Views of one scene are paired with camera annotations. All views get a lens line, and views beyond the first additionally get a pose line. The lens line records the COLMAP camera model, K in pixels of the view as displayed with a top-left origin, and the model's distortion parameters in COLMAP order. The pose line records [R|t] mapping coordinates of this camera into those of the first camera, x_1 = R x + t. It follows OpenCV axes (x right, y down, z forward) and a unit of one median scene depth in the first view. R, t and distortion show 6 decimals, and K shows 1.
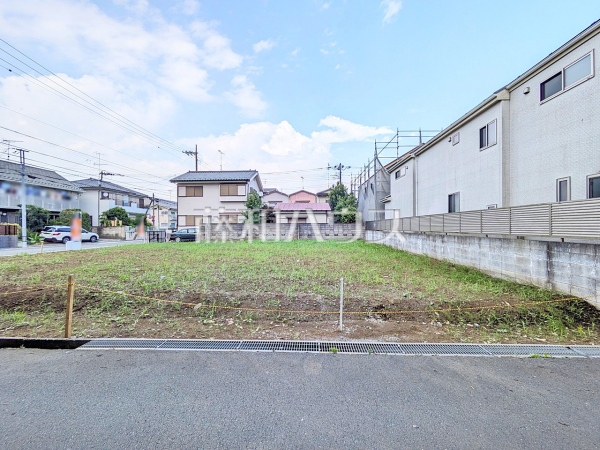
lens RADIAL K [[237.4, 0, 300.8], [0, 237.4, 223.7], [0, 0, 1]] dist [-0.004276, 0.002737]
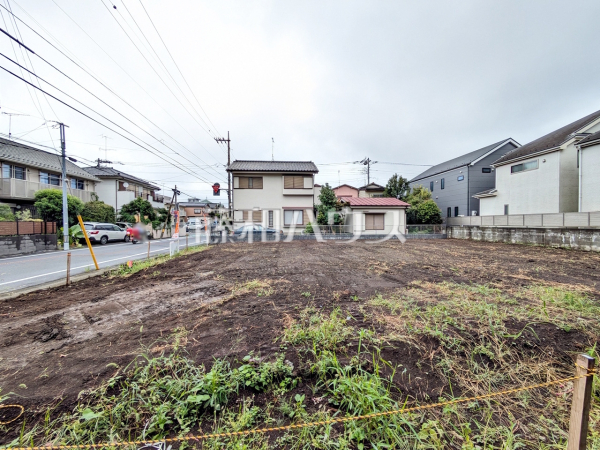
lens RADIAL K [[237.4, 0, 300.4], [0, 237.4, 224.8], [0, 0, 1]] dist [-0.004276, 0.002737]
pose [[0.992247, -0.002469, 0.124258, -0.385530], [-0.000151, 0.999778, 0.021071, 0.000973], [-0.124282, -0.020926, 0.992026, 0.098977]]
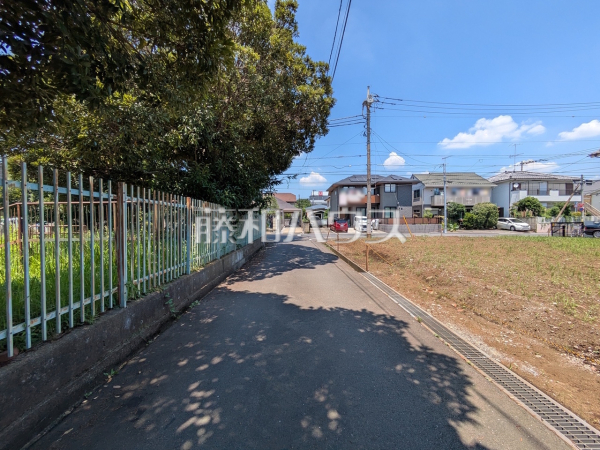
lens RADIAL K [[237.4, 0, 299.5], [0, 237.4, 224.6], [0, 0, 1]] dist [-0.004276, 0.002737]
pose [[0.060246, 0.019672, -0.997990, 0.143669], [0.017981, 0.999622, 0.020789, 0.003624], [0.998022, -0.019197, 0.059869, 0.039361]]
